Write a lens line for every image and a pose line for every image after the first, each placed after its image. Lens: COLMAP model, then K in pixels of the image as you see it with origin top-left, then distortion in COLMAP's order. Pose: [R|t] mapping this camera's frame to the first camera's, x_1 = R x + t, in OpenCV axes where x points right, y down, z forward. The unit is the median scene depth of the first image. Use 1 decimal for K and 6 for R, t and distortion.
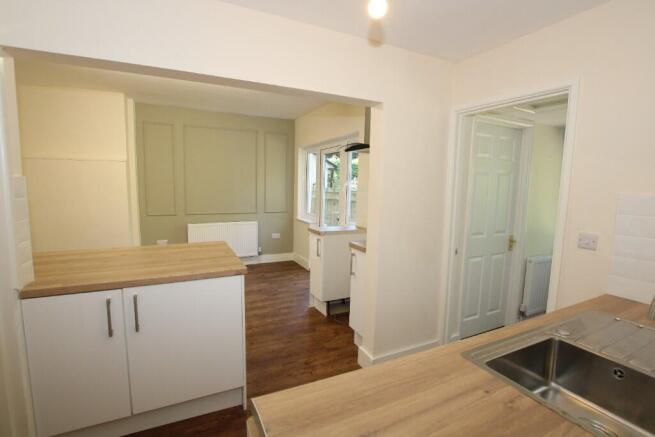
lens RADIAL K [[301.8, 0, 328.3], [0, 301.8, 218.1], [0, 0, 1]] dist [-0.015882, 0.000198]
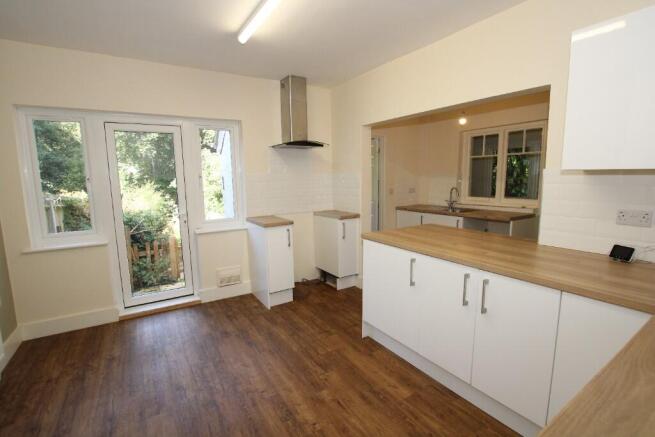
lens RADIAL K [[301.8, 0, 328.7], [0, 301.8, 219.6], [0, 0, 1]] dist [-0.015882, 0.000198]
pose [[-0.101365, -0.159511, 0.981978, -1.145055], [0.115892, 0.978449, 0.170900, -0.121386], [-0.988076, 0.131127, -0.080694, 1.071049]]
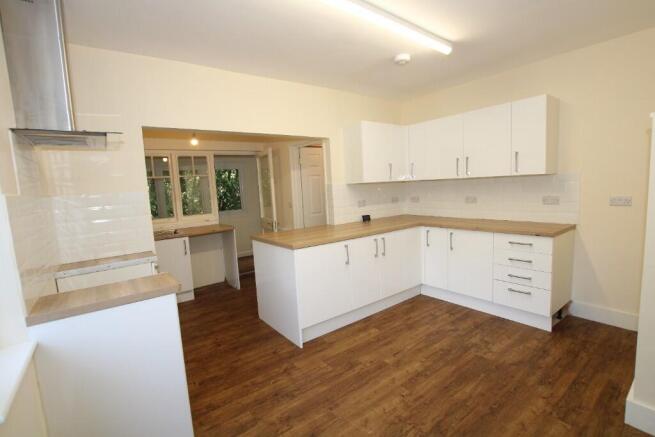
lens RADIAL K [[301.8, 0, 325.4], [0, 301.8, 218.5], [0, 0, 1]] dist [-0.015882, 0.000198]
pose [[-0.986056, 0.048424, -0.159213, -0.264550], [0.014786, 0.978437, 0.206015, -0.179645], [0.165755, 0.200788, -0.965510, 1.762425]]
